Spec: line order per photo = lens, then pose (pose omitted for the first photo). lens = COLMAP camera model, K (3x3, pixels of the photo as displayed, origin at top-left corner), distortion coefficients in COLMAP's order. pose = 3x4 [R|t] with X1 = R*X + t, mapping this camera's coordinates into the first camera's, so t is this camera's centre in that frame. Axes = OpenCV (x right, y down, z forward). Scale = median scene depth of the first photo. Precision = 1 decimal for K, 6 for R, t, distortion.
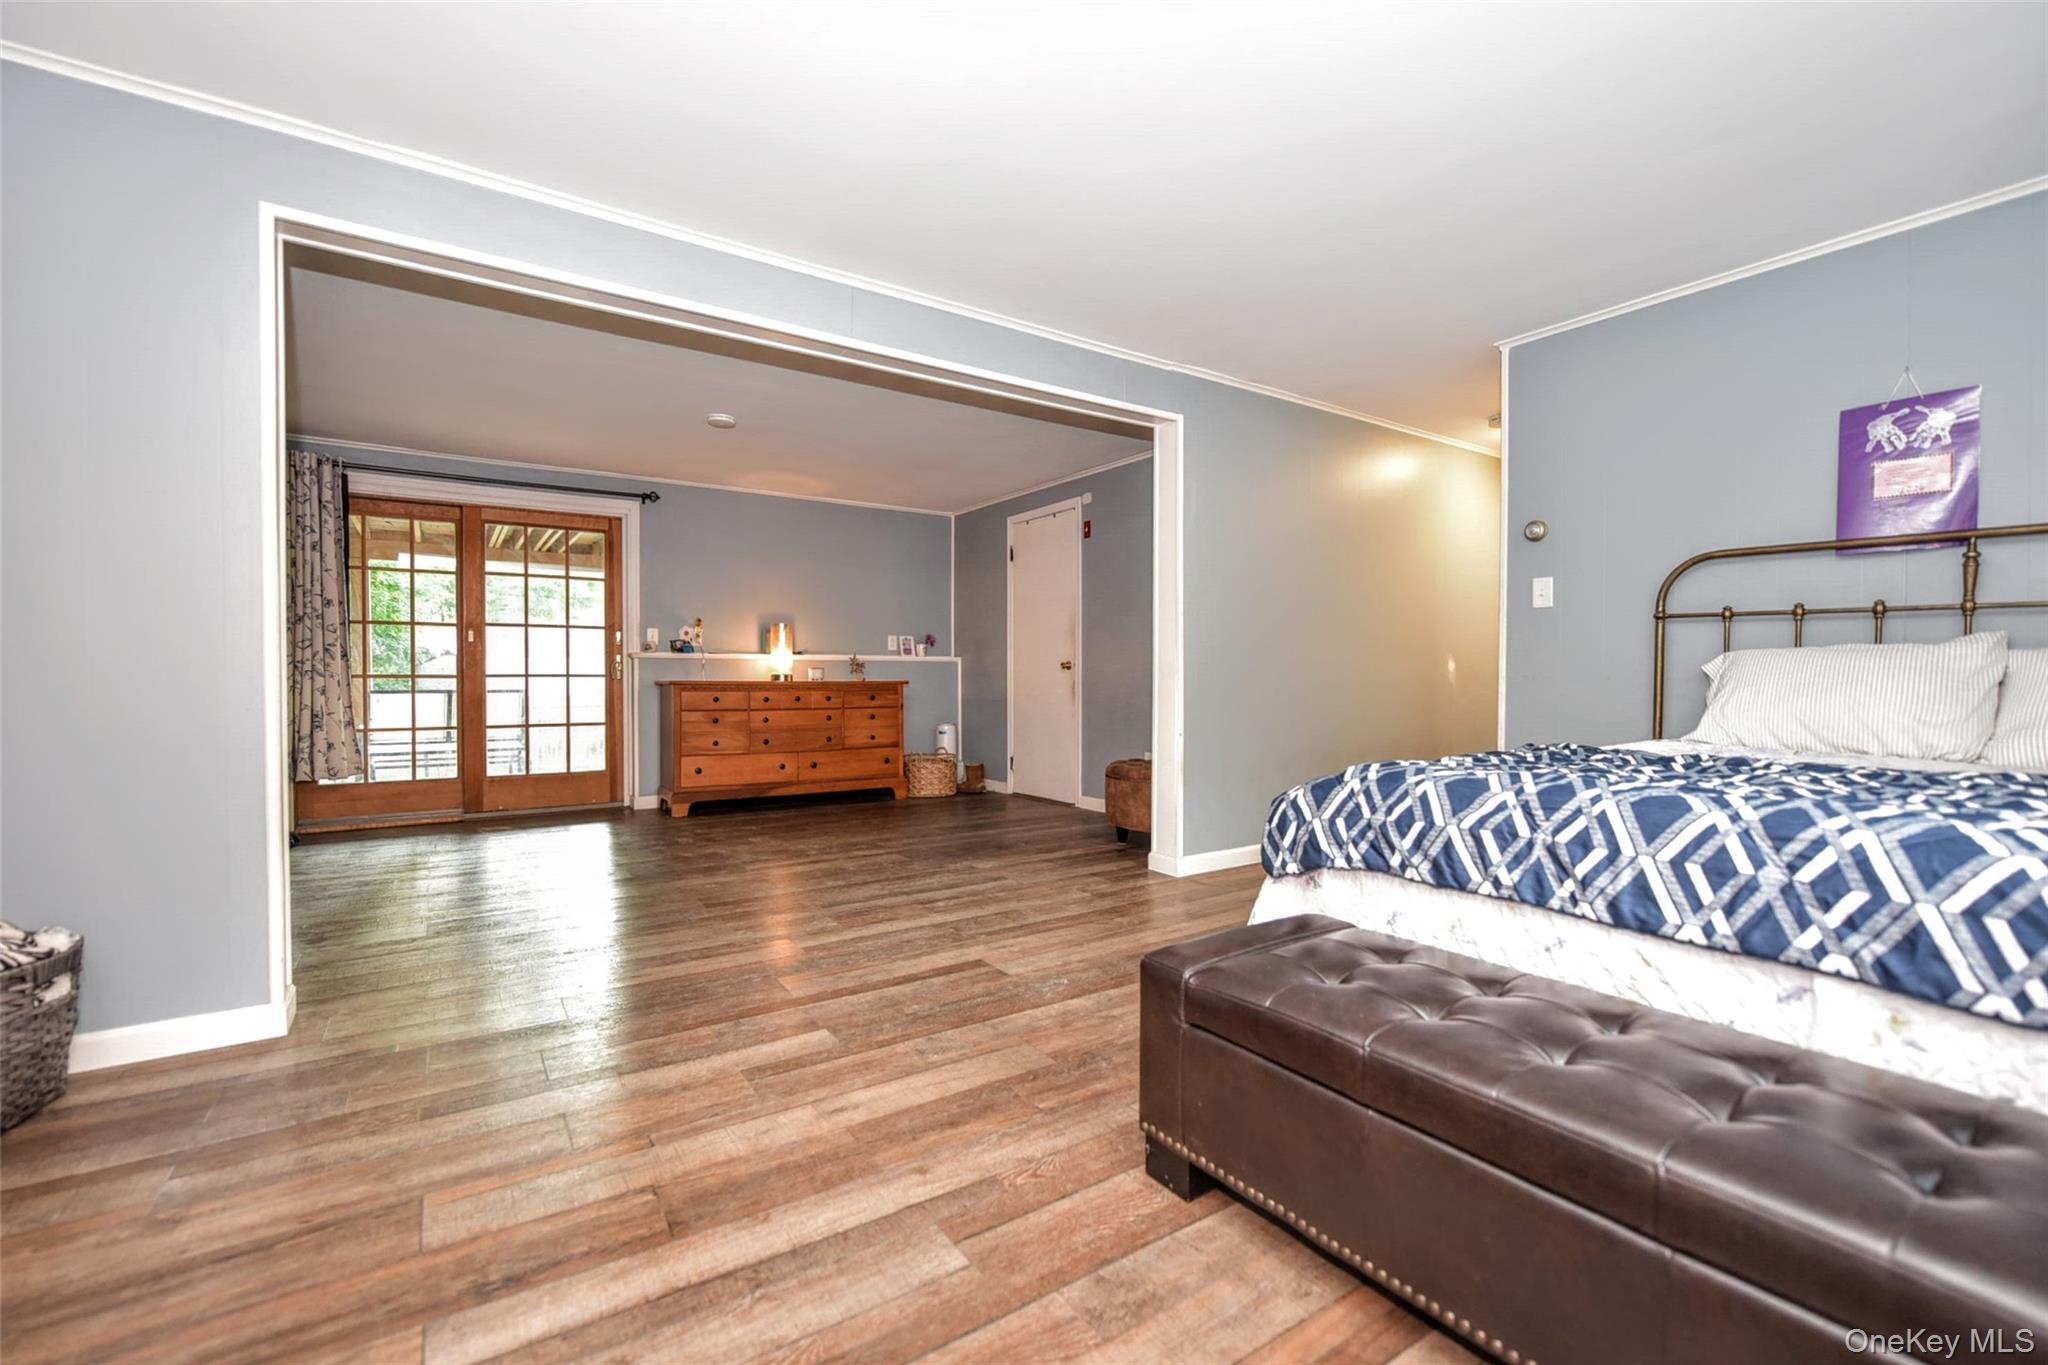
lens RADIAL K [[1053.1, 0, 1024.0], [0, 1053.1, 682.5], [0, 0, 1]] dist [-0.004146, -0.000203]
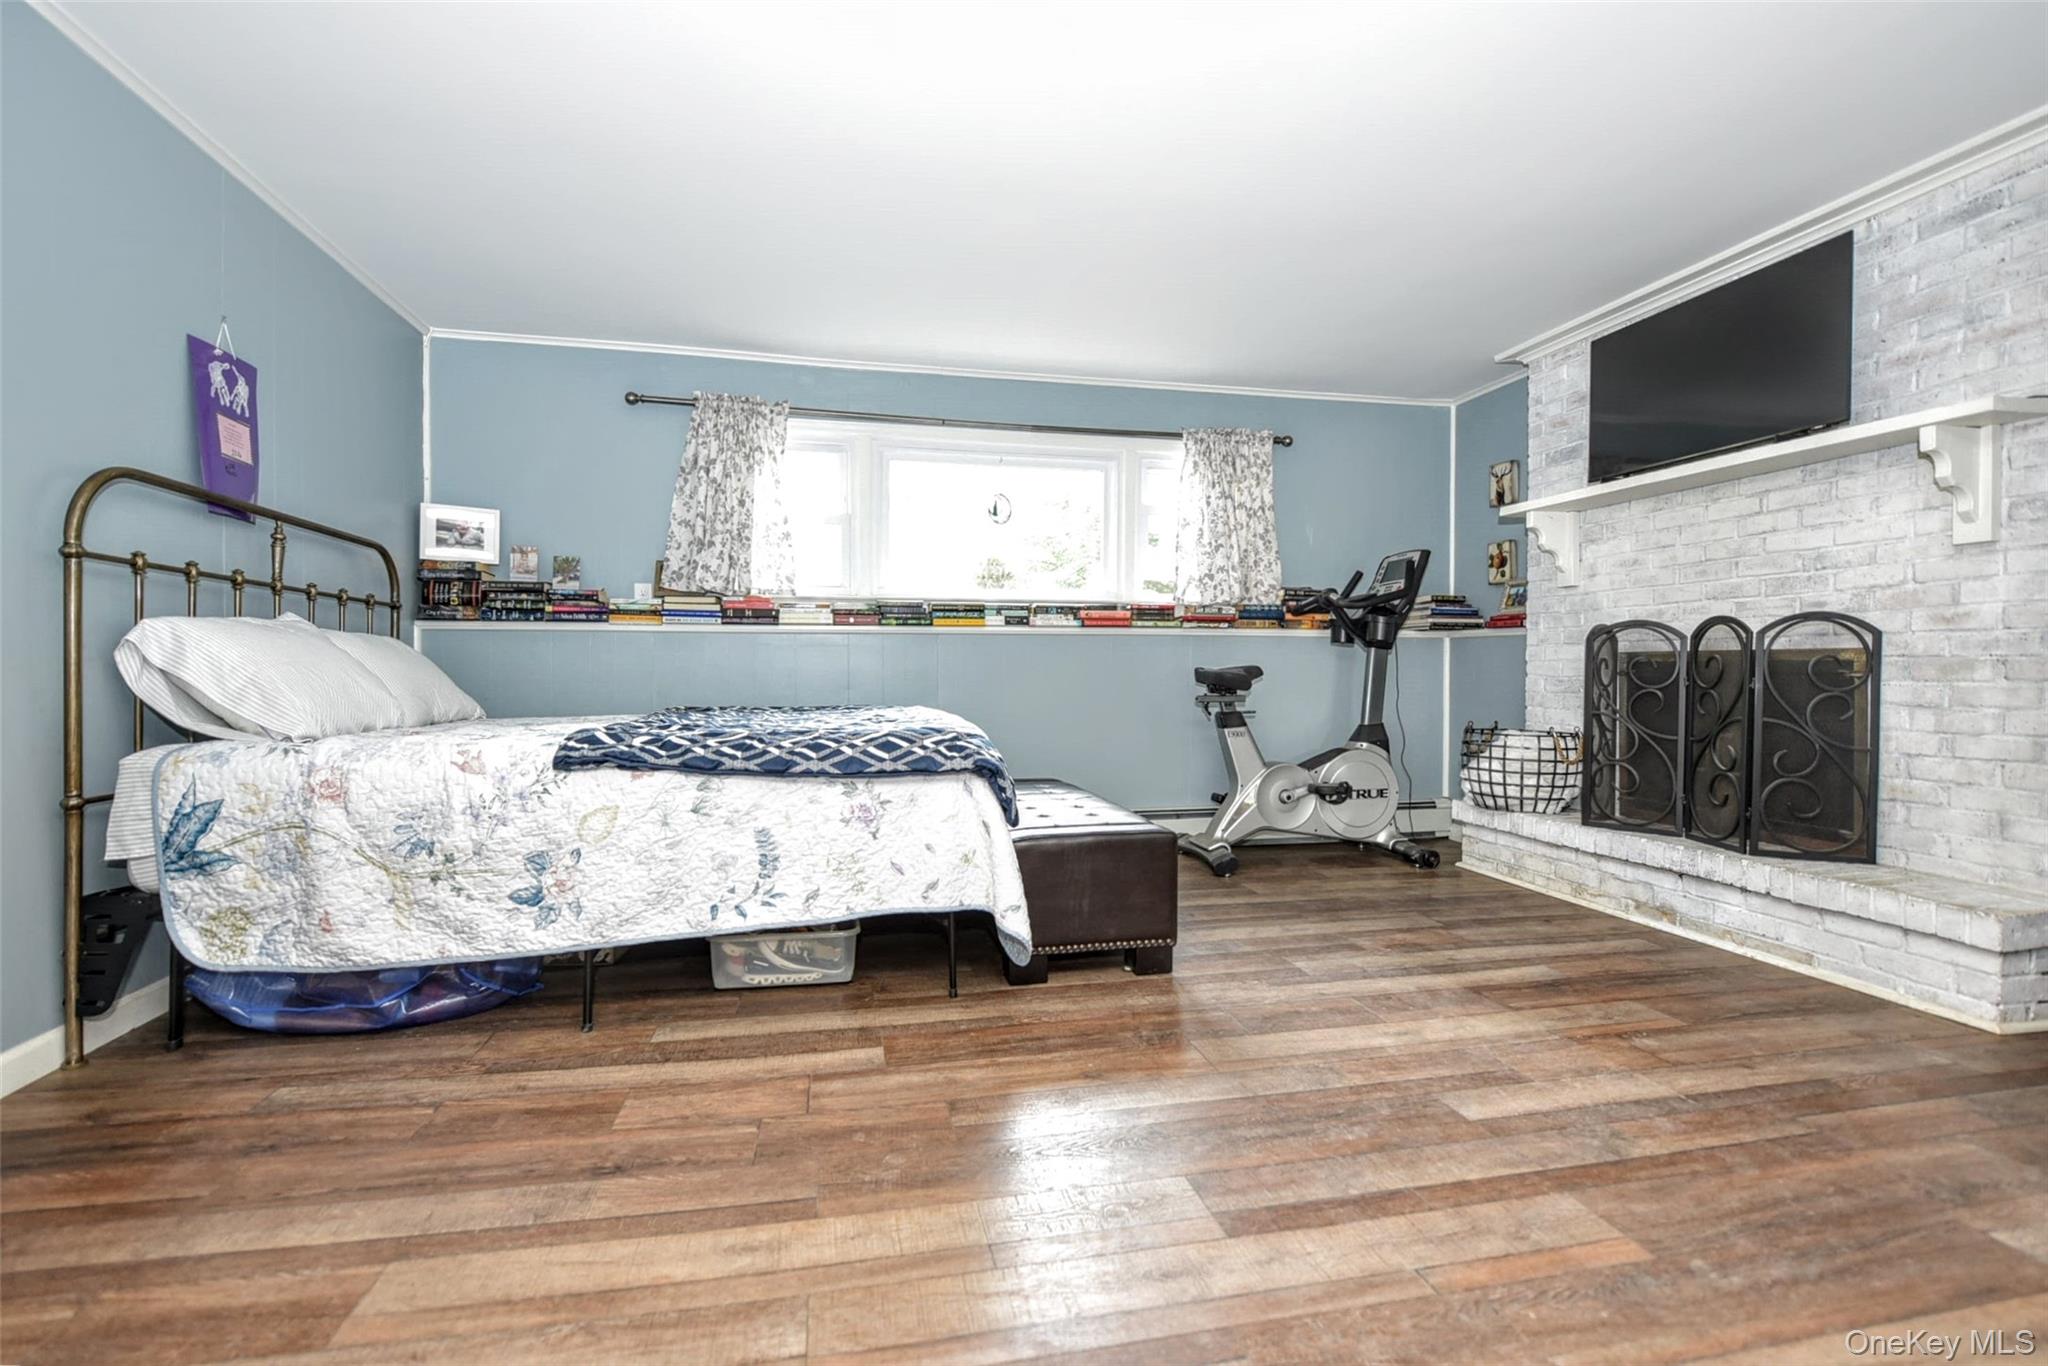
lens RADIAL K [[1018.9, 0, 981.3], [0, 1018.9, 675.8], [0, 0, 1]] dist [-0.006106, -0.000717]
pose [[-0.927991, -0.009583, 0.372480, -0.132048], [-0.000732, 0.999714, 0.023897, -0.008985], [-0.372602, 0.021904, -0.927733, 1.808632]]
